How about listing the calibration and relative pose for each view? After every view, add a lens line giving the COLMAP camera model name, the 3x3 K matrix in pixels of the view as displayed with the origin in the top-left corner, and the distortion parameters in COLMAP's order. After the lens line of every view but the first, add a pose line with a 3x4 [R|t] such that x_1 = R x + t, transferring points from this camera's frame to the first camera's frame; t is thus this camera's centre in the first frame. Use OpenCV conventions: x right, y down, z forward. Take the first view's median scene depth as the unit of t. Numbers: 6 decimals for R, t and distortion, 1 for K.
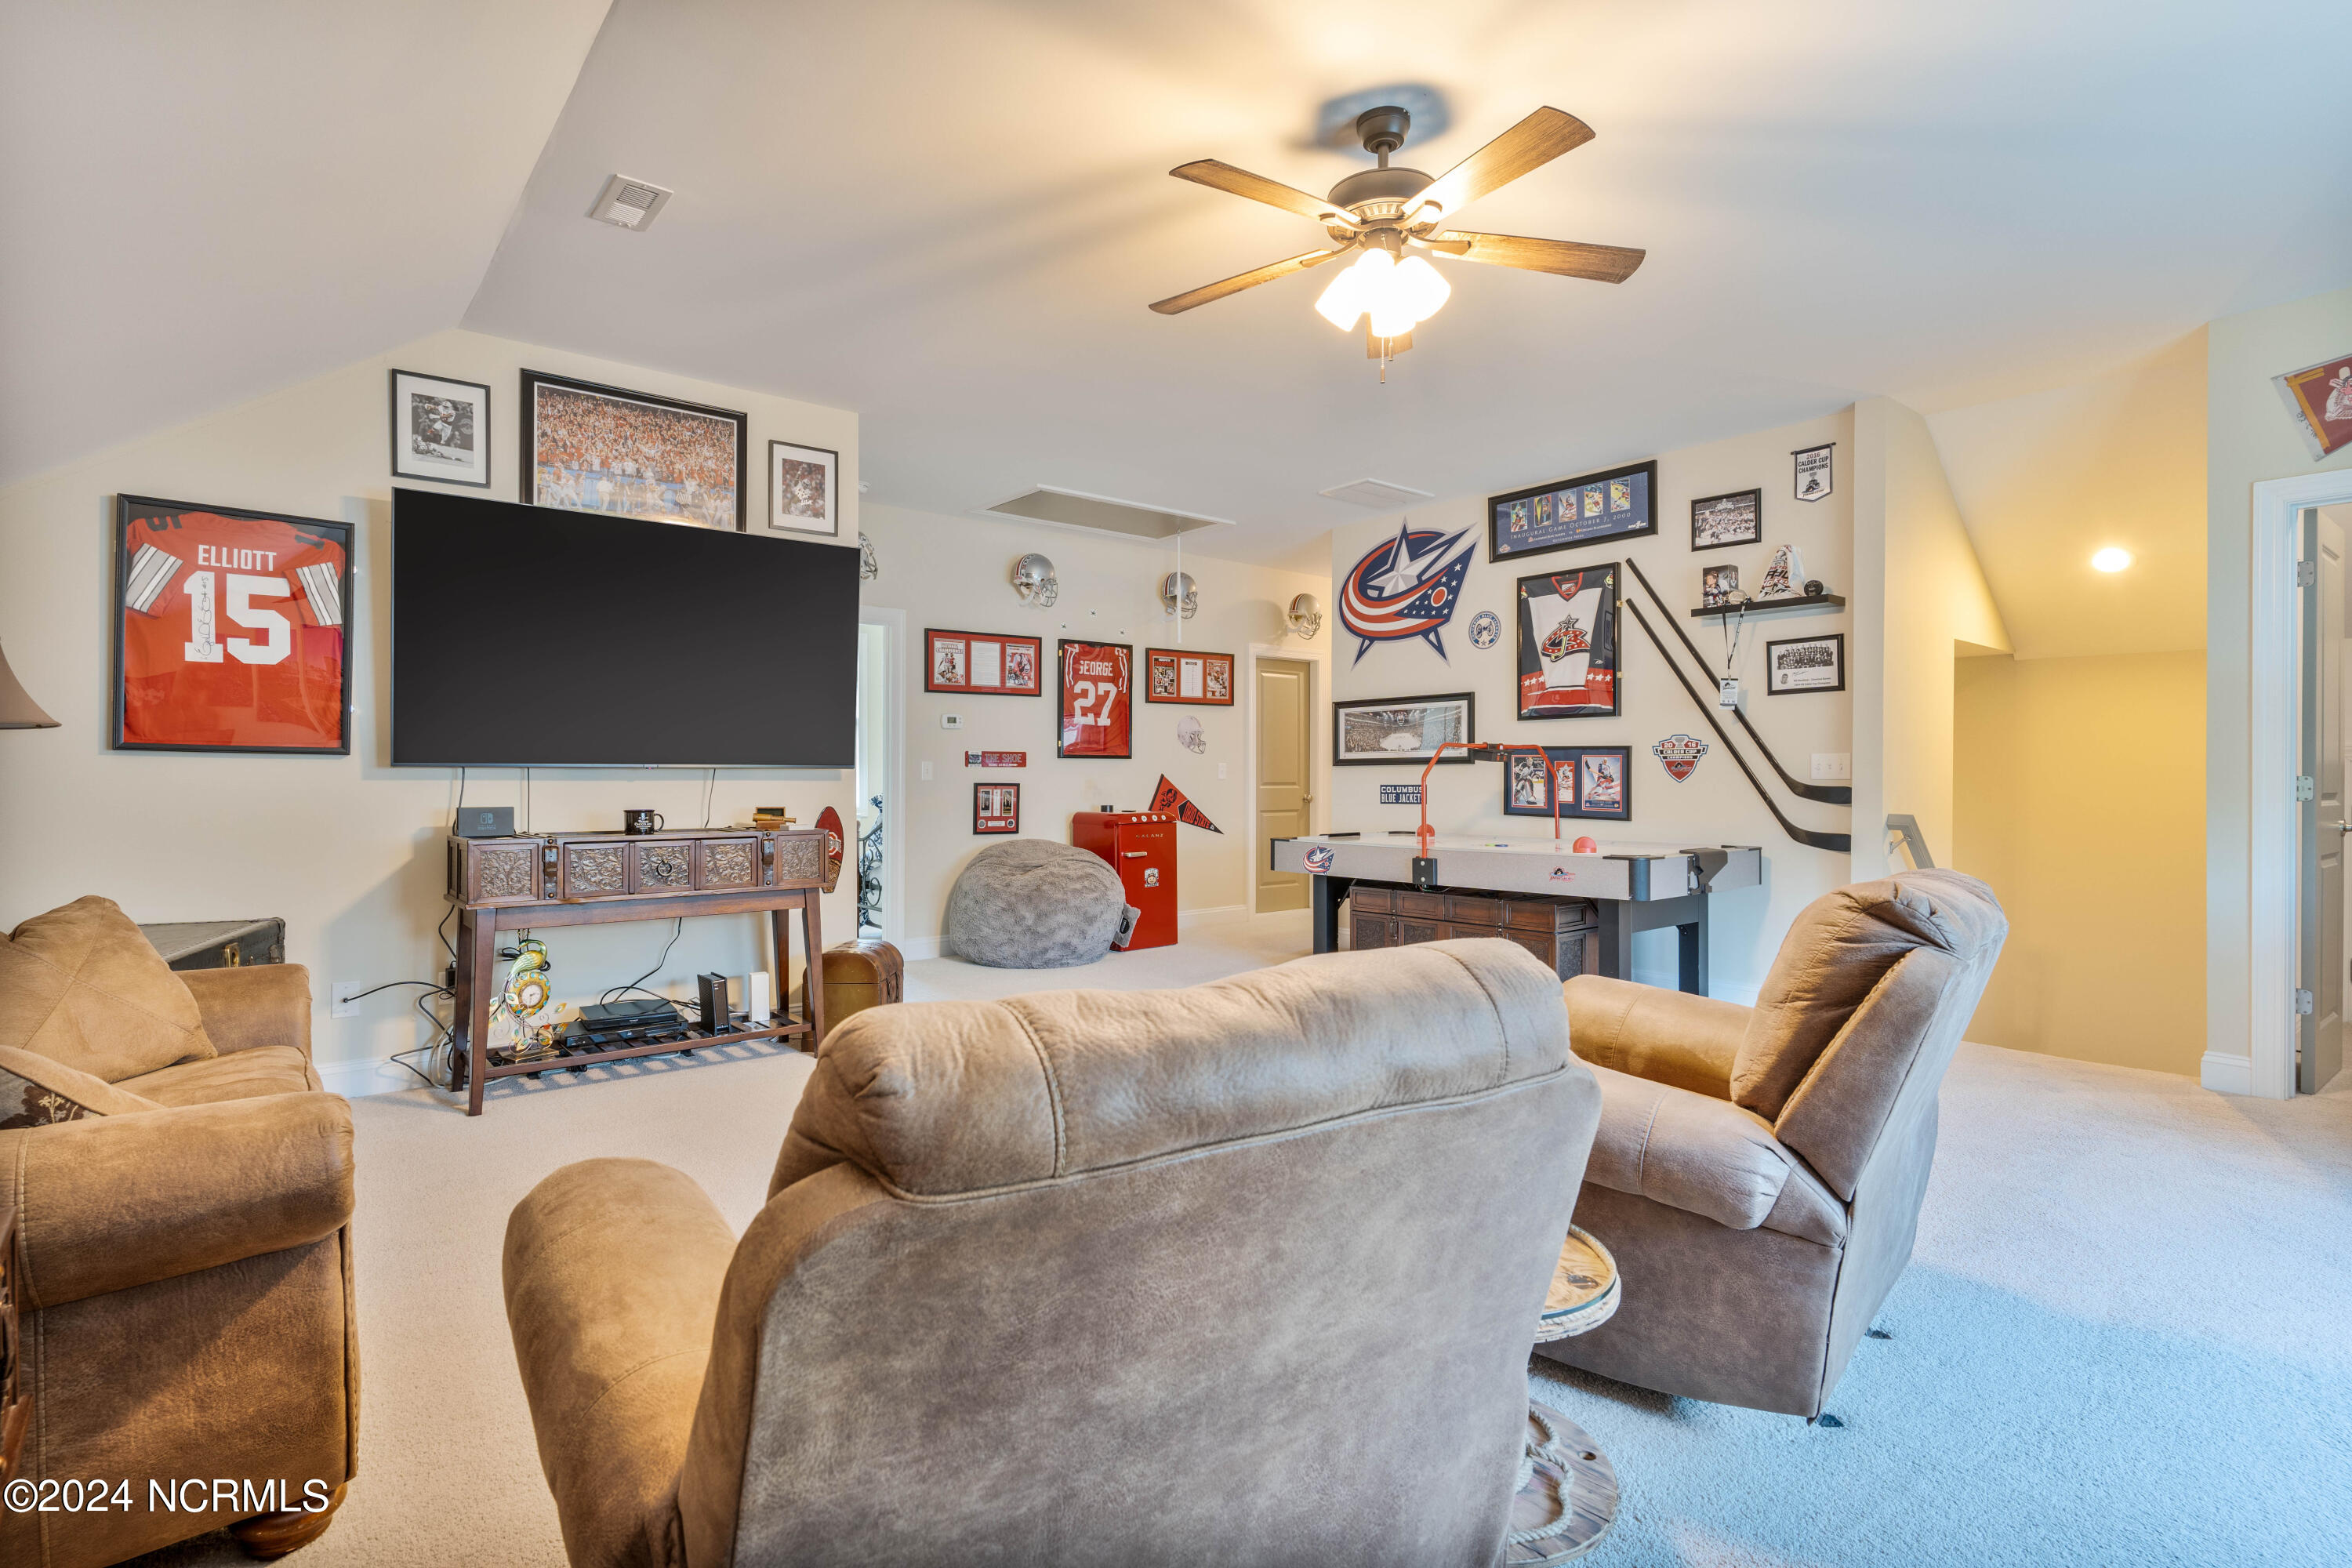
lens RADIAL K [[1135.5, 0, 1169.6], [0, 1135.5, 778.8], [0, 0, 1]] dist [-0.001505, -0.000990]
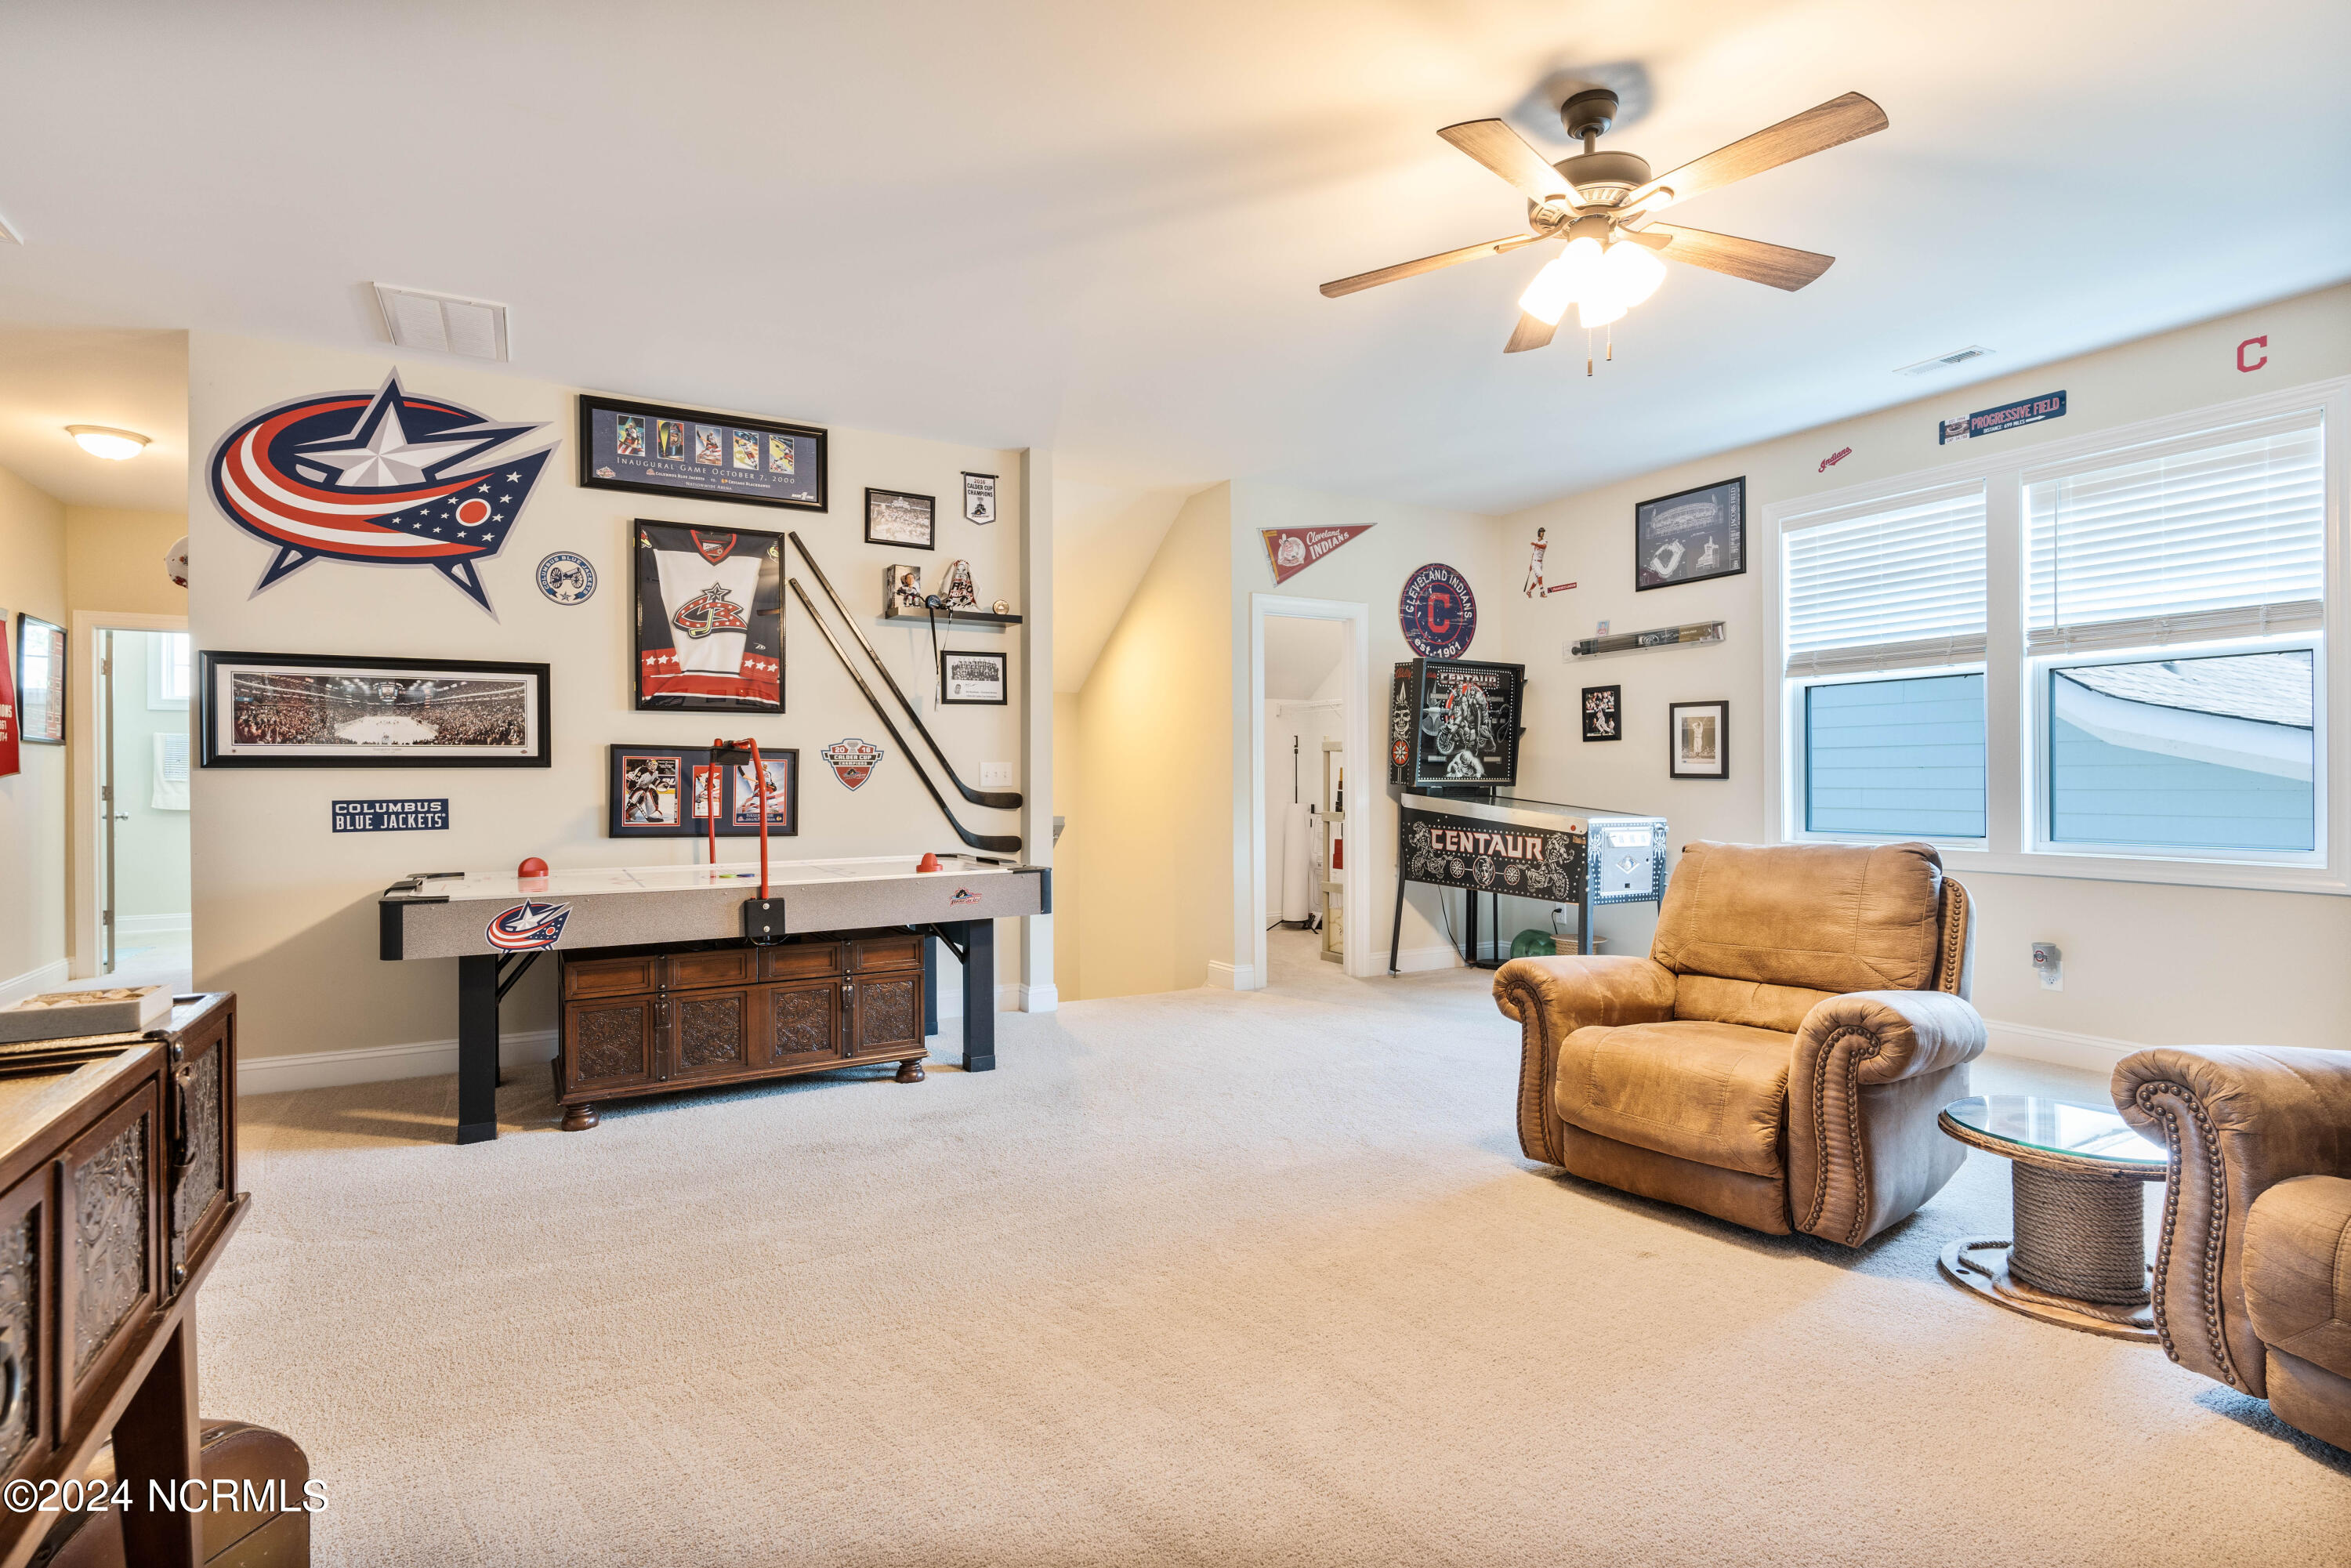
lens RADIAL K [[1135.0, 0, 1163.8], [0, 1135.0, 781.4], [0, 0, 1]] dist [-0.001505, -0.000990]
pose [[0.167908, 0.001031, 0.985802, -0.396949], [0.006750, 0.999975, -0.002195, -0.000647], [-0.985780, 0.007023, 0.167897, 0.576385]]
